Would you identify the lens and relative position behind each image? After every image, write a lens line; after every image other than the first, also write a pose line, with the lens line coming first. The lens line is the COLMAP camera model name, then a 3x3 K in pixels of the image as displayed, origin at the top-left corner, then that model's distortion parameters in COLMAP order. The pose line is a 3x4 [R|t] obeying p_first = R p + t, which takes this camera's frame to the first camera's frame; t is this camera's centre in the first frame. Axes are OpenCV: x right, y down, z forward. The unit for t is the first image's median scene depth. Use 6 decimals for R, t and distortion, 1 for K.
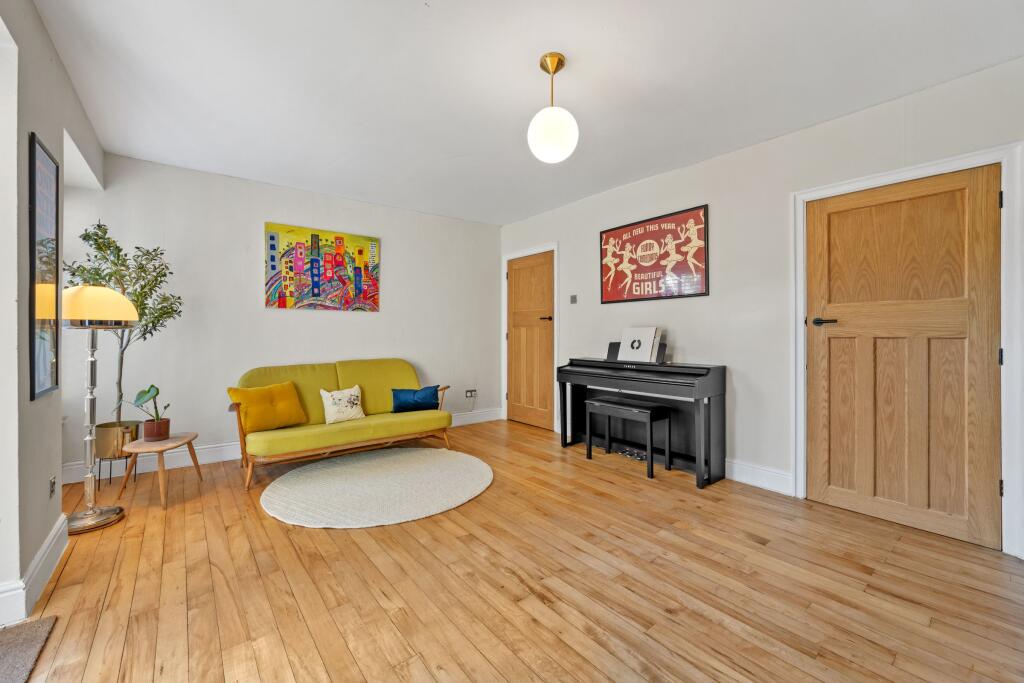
lens RADIAL K [[413.1, 0, 516.6], [0, 413.1, 340.7], [0, 0, 1]] dist [-0.000916, -0.000099]
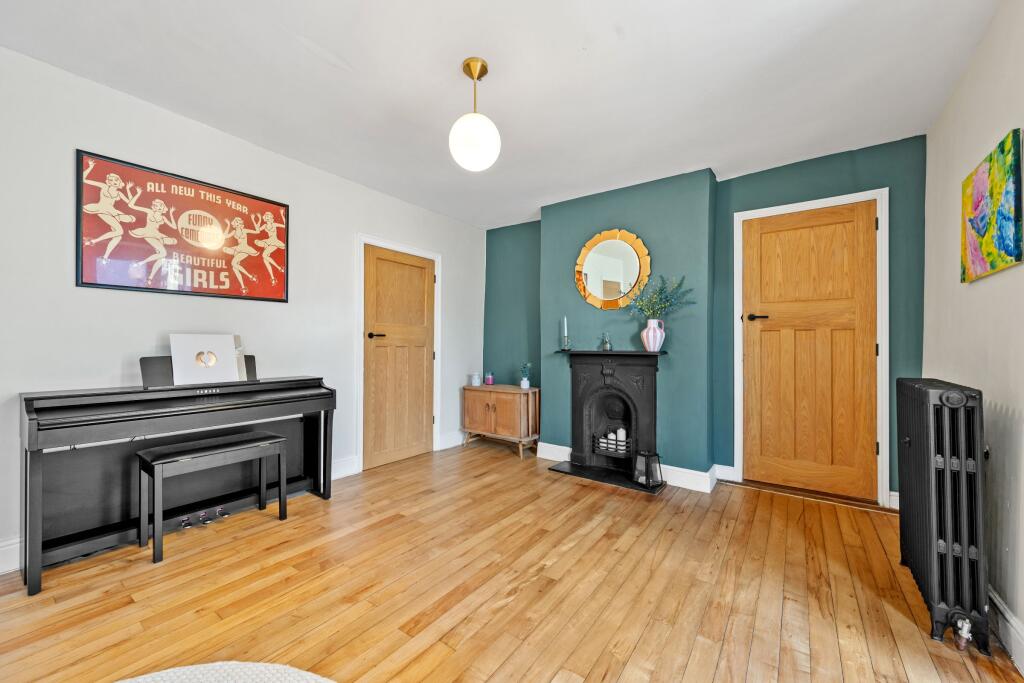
lens RADIAL K [[413.1, 0, 516.6], [0, 413.1, 340.7], [0, 0, 1]] dist [-0.000916, -0.000099]
pose [[-0.288355, 0.000951, 0.957523, -0.520832], [0.002434, 0.999997, -0.000260, -0.019317], [-0.957520, 0.002256, -0.288357, 0.690377]]
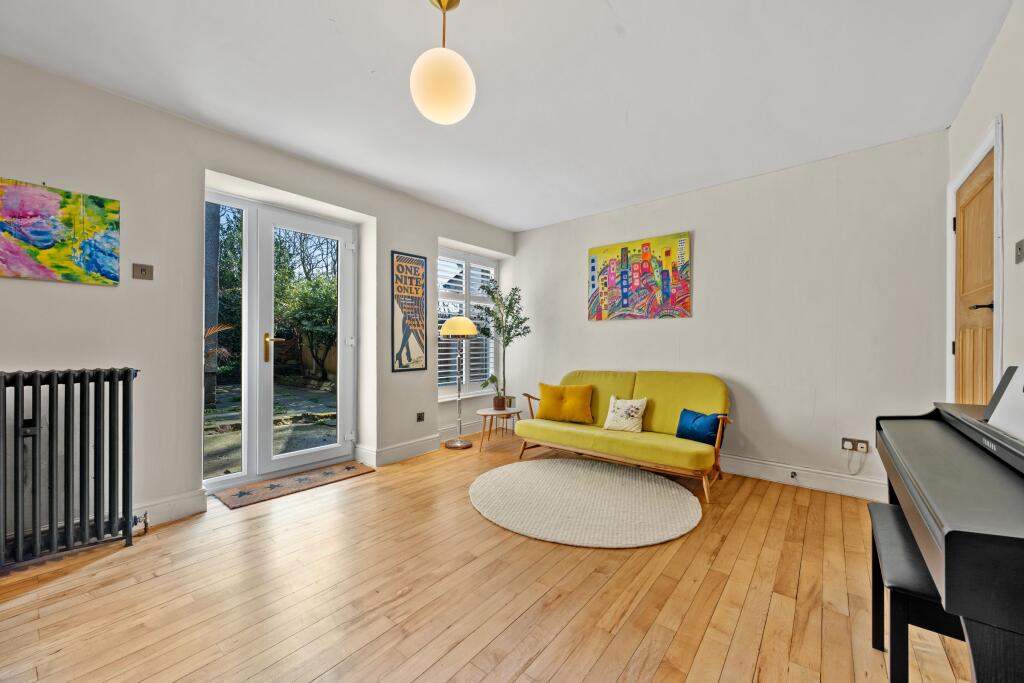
lens RADIAL K [[413.1, 0, 516.6], [0, 413.1, 340.7], [0, 0, 1]] dist [-0.000916, -0.000099]
pose [[0.183647, -0.007992, -0.982960, 0.510563], [-0.019590, 0.999739, -0.011789, -0.004516], [0.982797, 0.021421, 0.183443, 0.567768]]
